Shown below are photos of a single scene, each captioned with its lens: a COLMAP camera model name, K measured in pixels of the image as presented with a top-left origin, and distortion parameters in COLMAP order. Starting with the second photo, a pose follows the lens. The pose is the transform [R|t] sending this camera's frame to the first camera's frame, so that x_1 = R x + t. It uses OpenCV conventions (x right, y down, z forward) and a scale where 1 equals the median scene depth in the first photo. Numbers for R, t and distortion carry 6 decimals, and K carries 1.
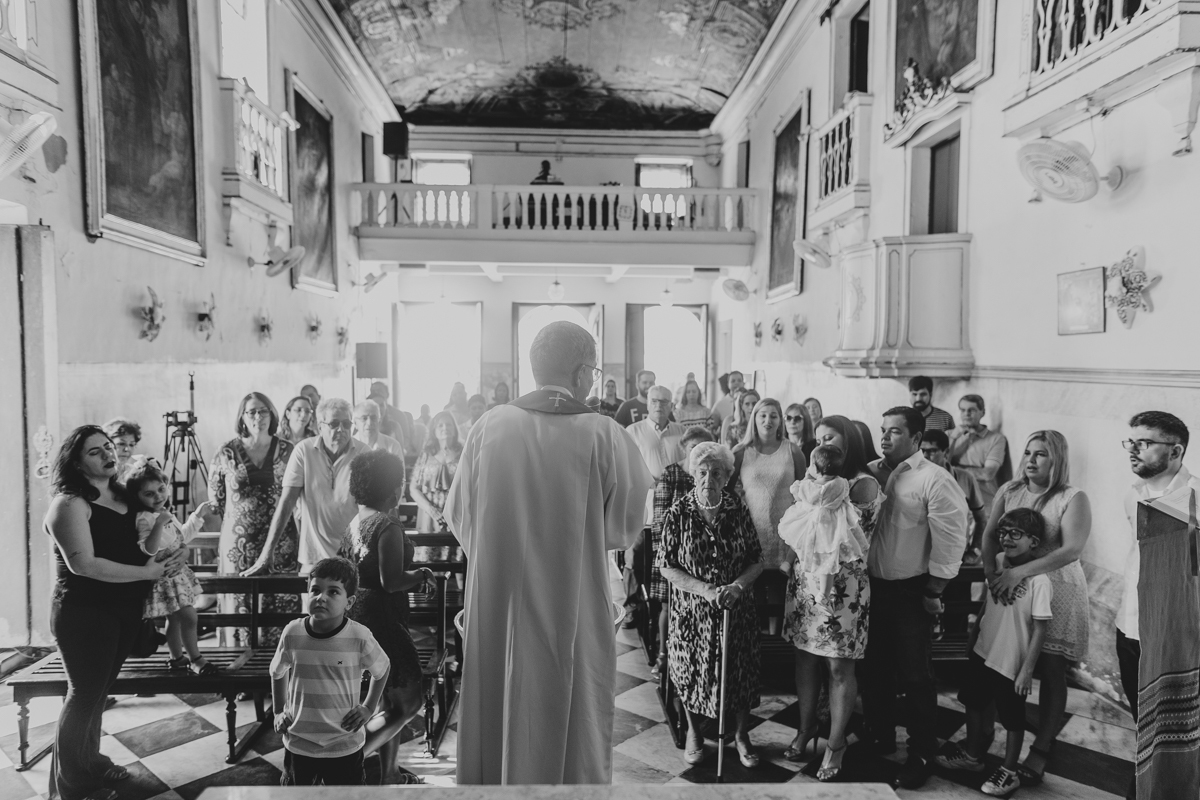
lens RADIAL K [[825.9, 0, 600.7], [0, 825.9, 398.9], [0, 0, 1]] dist [-0.004772, 0.006021]
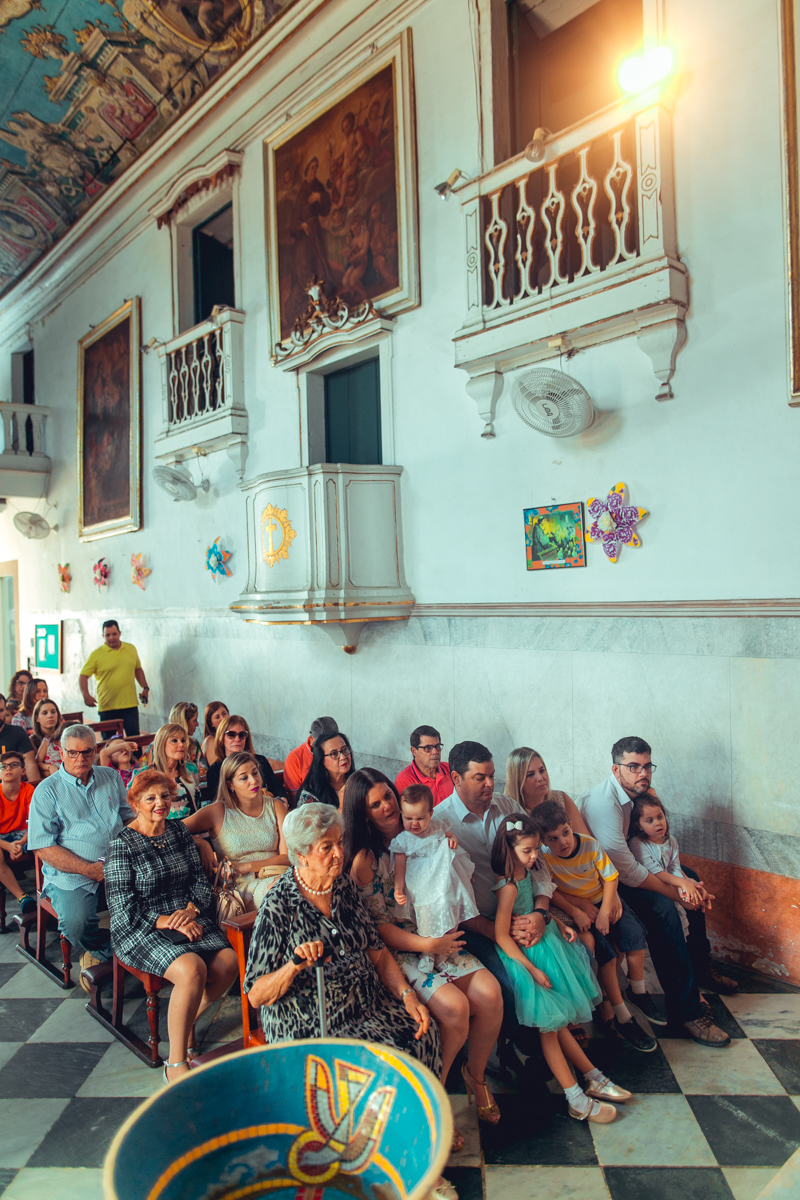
lens RADIAL K [[825.9, 0, 400.0], [0, 825.9, 600.0], [0, 0, 1]] dist [-0.004772, 0.006021]
pose [[0.774026, -0.031589, 0.632366, -0.153007], [0.064567, 0.997486, -0.029202, -0.017631], [-0.629853, 0.063433, 0.774120, 0.257922]]
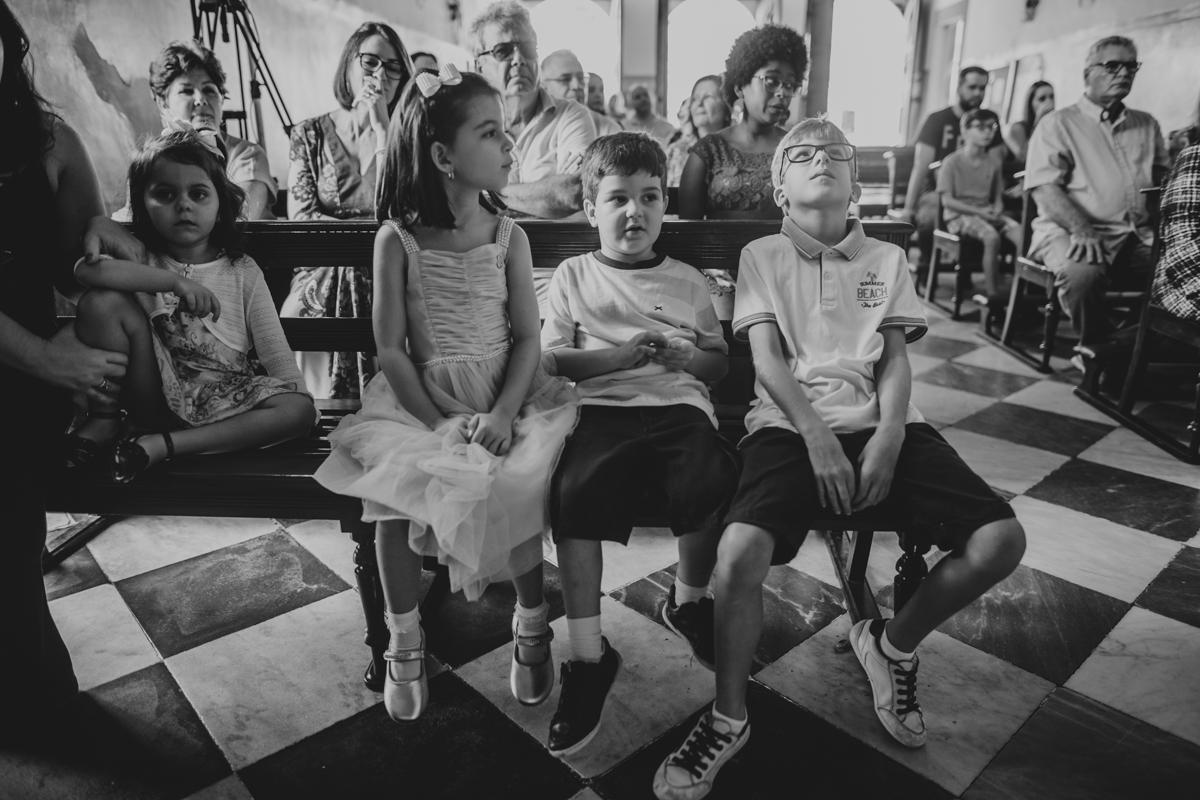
lens RADIAL K [[825.9, 0, 600.7], [0, 825.9, 398.9], [0, 0, 1]] dist [-0.004772, 0.006021]
pose [[0.994476, 0.020880, -0.102864, -0.181069], [0.006273, 0.966439, 0.256818, 0.124462], [0.104774, -0.256045, 0.960970, 0.395241]]
